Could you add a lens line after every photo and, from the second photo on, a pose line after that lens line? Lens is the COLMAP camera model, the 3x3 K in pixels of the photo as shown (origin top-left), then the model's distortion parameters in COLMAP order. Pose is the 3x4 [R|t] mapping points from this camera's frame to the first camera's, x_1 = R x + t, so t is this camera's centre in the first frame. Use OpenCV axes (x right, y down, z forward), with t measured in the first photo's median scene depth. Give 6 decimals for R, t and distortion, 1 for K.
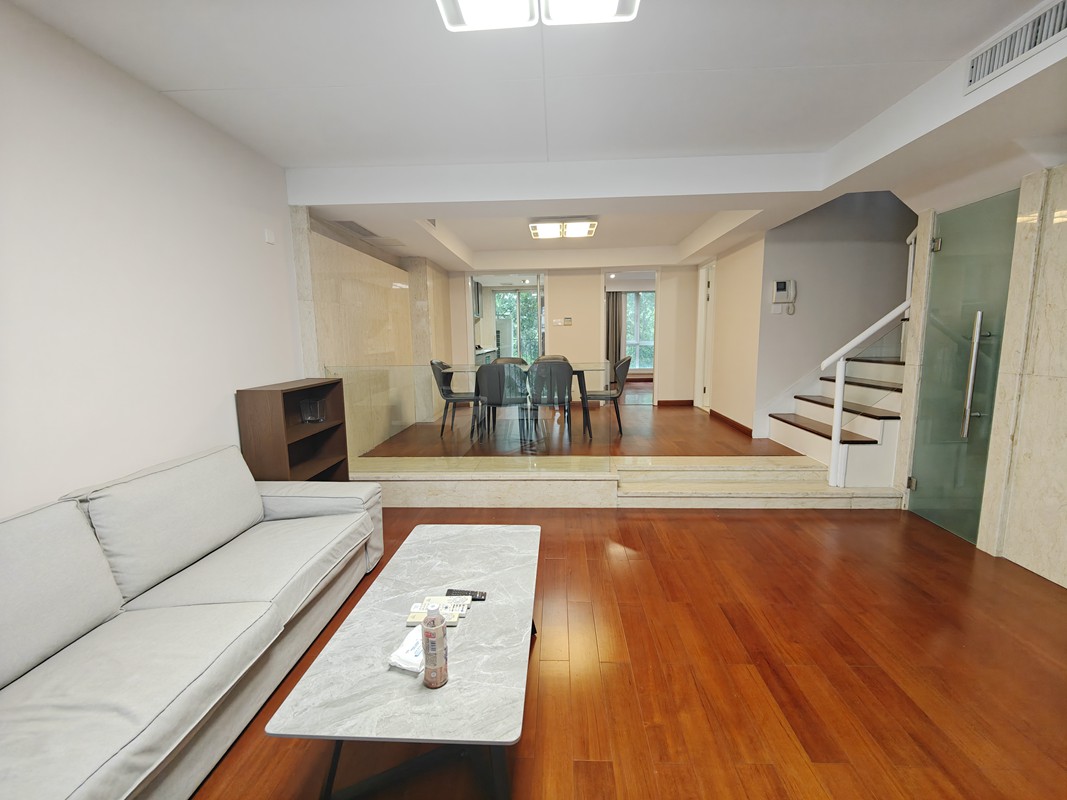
lens RADIAL K [[471.8, 0, 533.5], [0, 471.8, 400.0], [0, 0, 1]] dist [-0.003901, -0.001126]
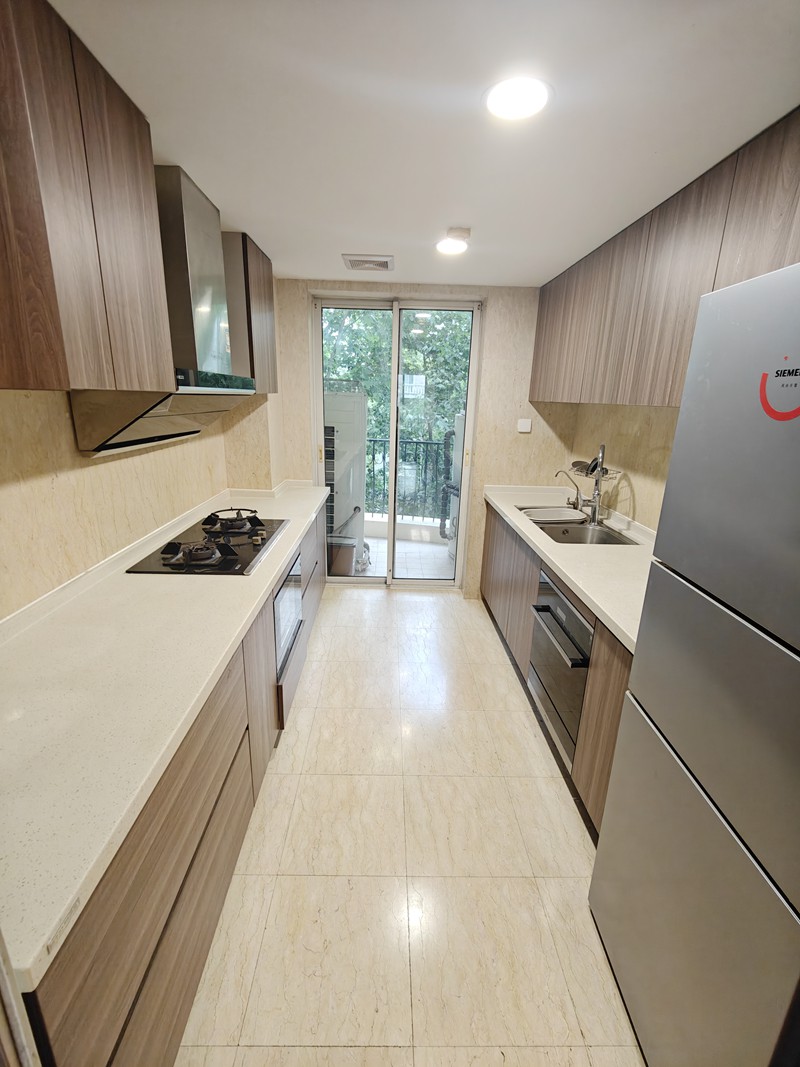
lens RADIAL K [[471.8, 0, 400.0], [0, 471.8, 533.5], [0, 0, 1]] dist [-0.003901, -0.001126]
pose [[0.996588, 0.017811, 0.080591, -0.050291], [-0.029786, 0.988247, 0.149933, -0.124521], [-0.076973, -0.151821, 0.985406, 0.644958]]
